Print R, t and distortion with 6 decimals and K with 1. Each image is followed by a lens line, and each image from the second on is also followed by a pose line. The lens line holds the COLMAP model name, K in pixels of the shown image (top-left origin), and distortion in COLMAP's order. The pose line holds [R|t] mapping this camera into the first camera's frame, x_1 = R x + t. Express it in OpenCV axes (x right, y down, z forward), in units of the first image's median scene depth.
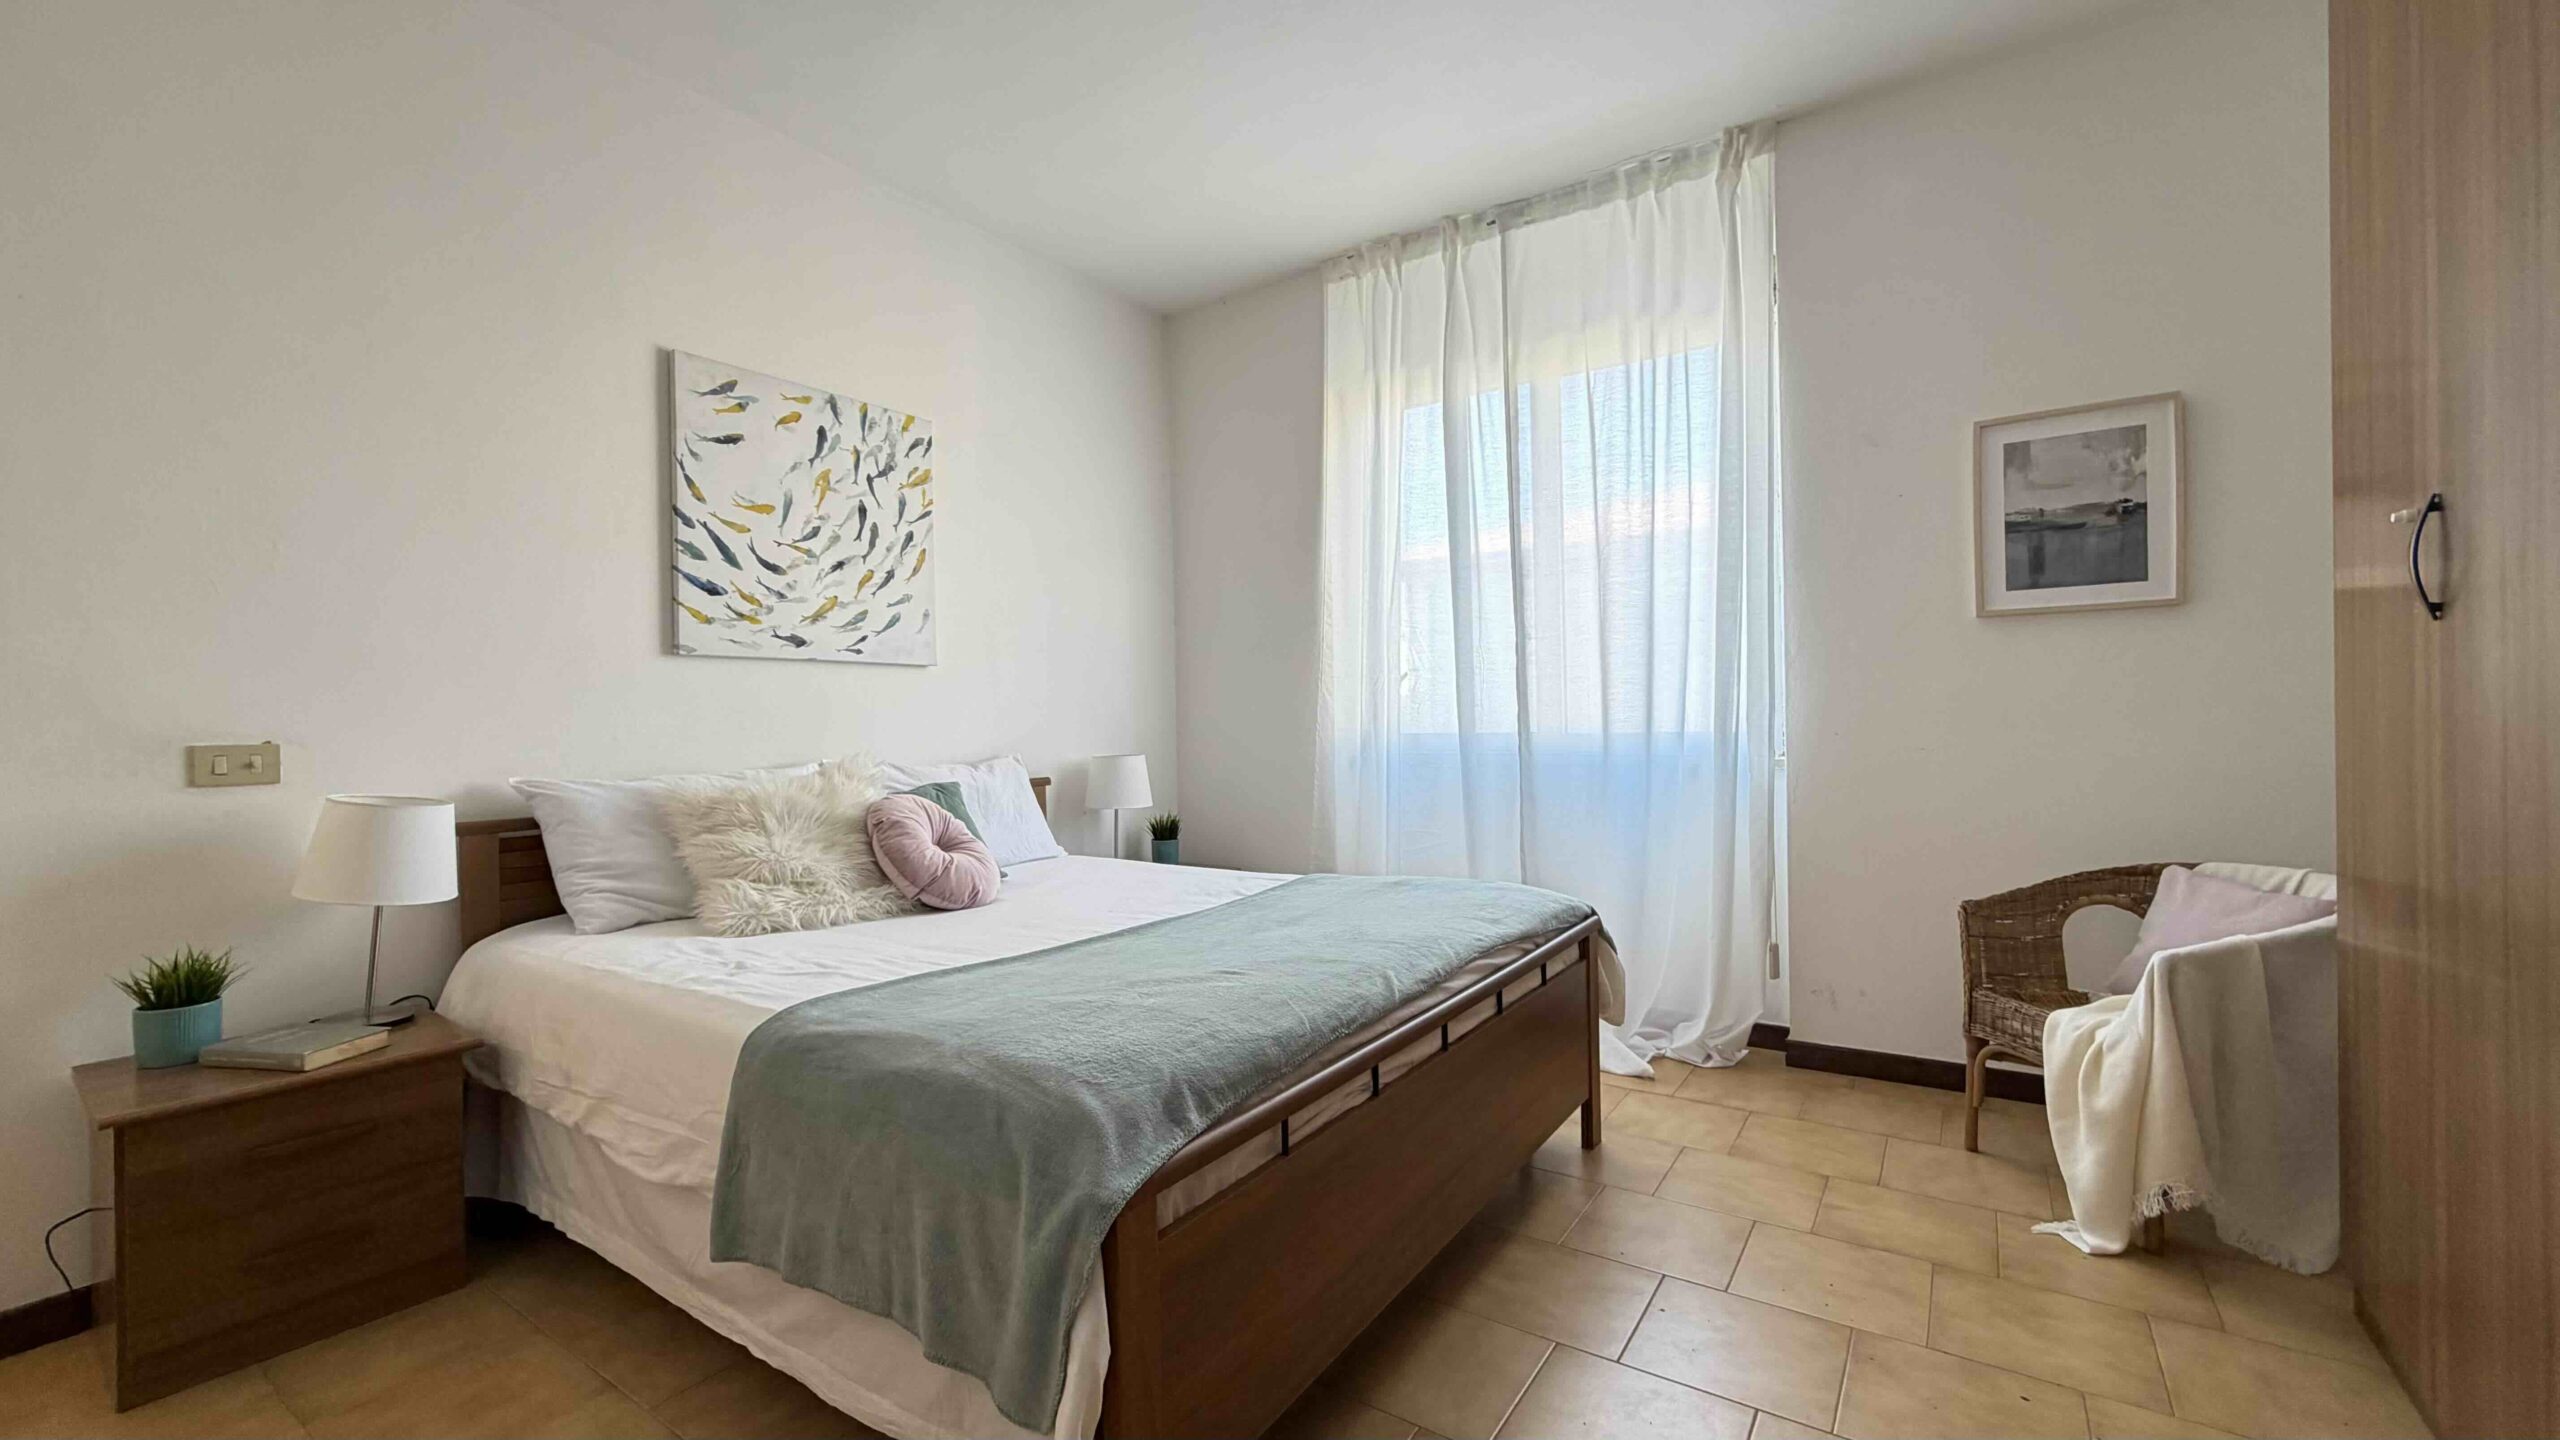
lens RADIAL K [[1017.6, 0, 1272.0], [0, 1017.6, 723.9], [0, 0, 1]] dist [0.000642, 0.000007]
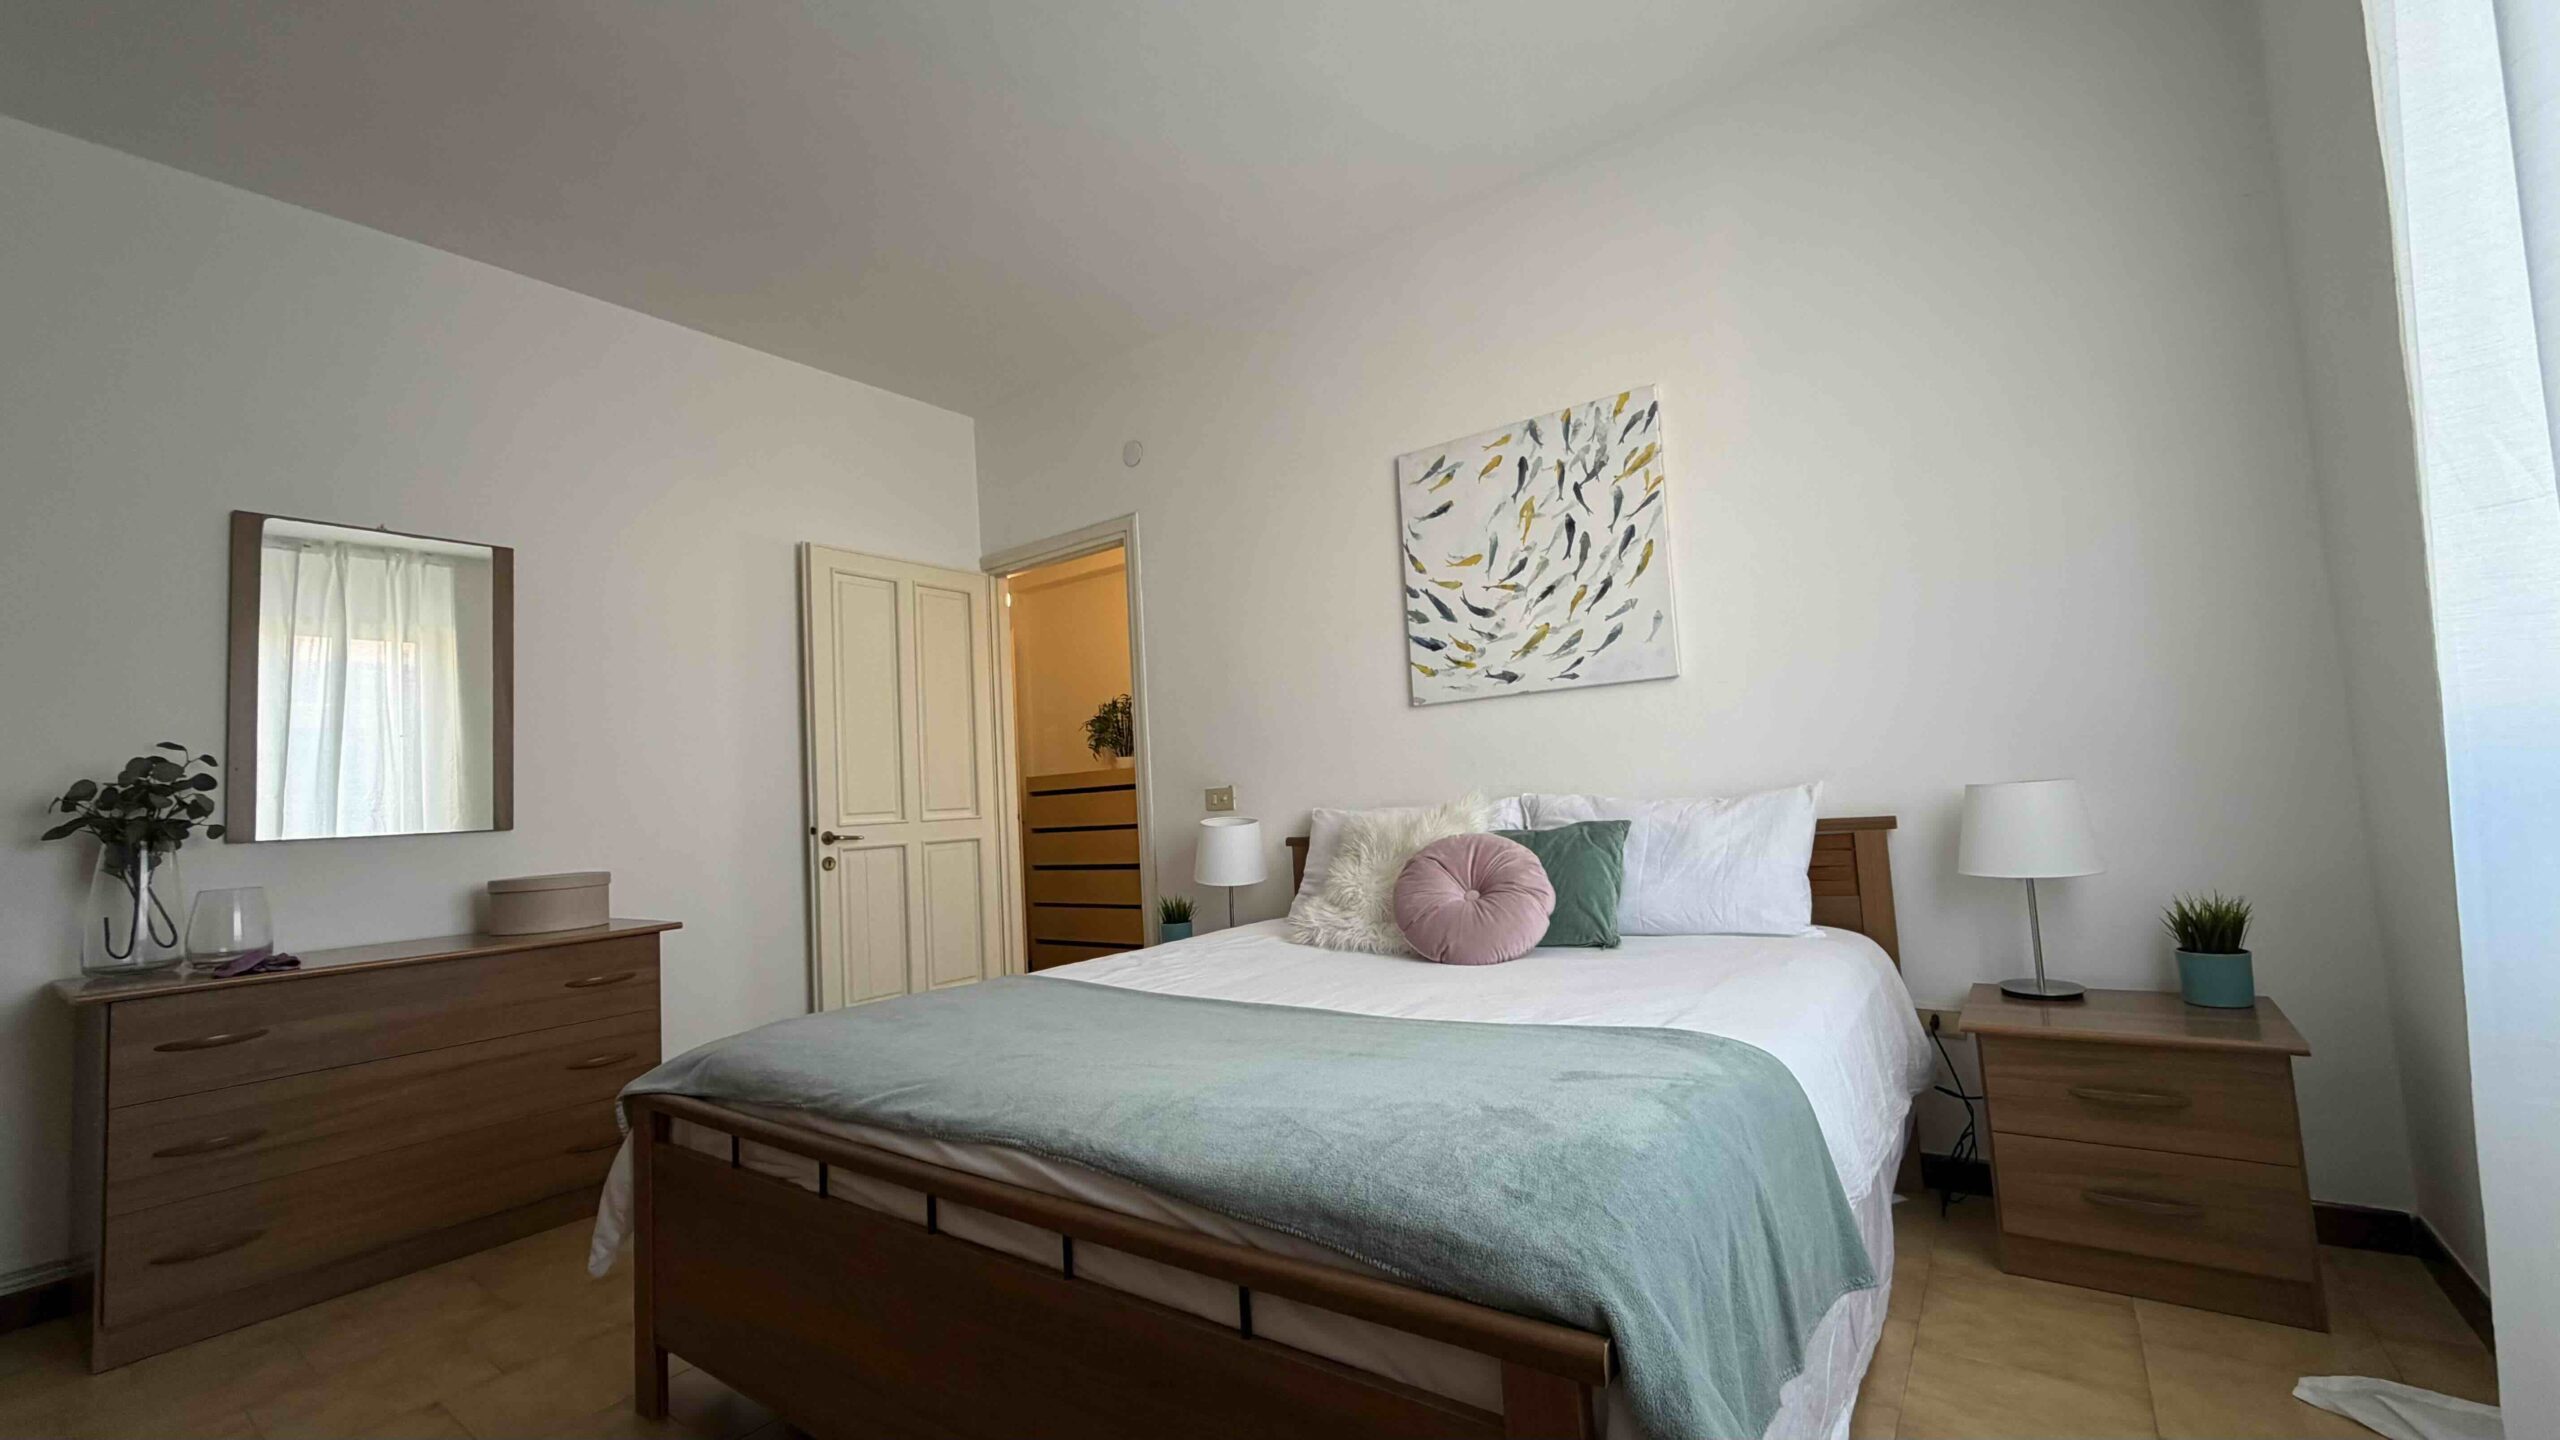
lens RADIAL K [[1017.6, 0, 1272.0], [0, 1017.6, 723.9], [0, 0, 1]] dist [0.000642, 0.000007]
pose [[-0.035002, -0.050250, -0.998123, 0.557229], [0.060576, 0.996792, -0.052307, 0.004796], [0.997550, -0.062294, -0.031846, 0.787048]]
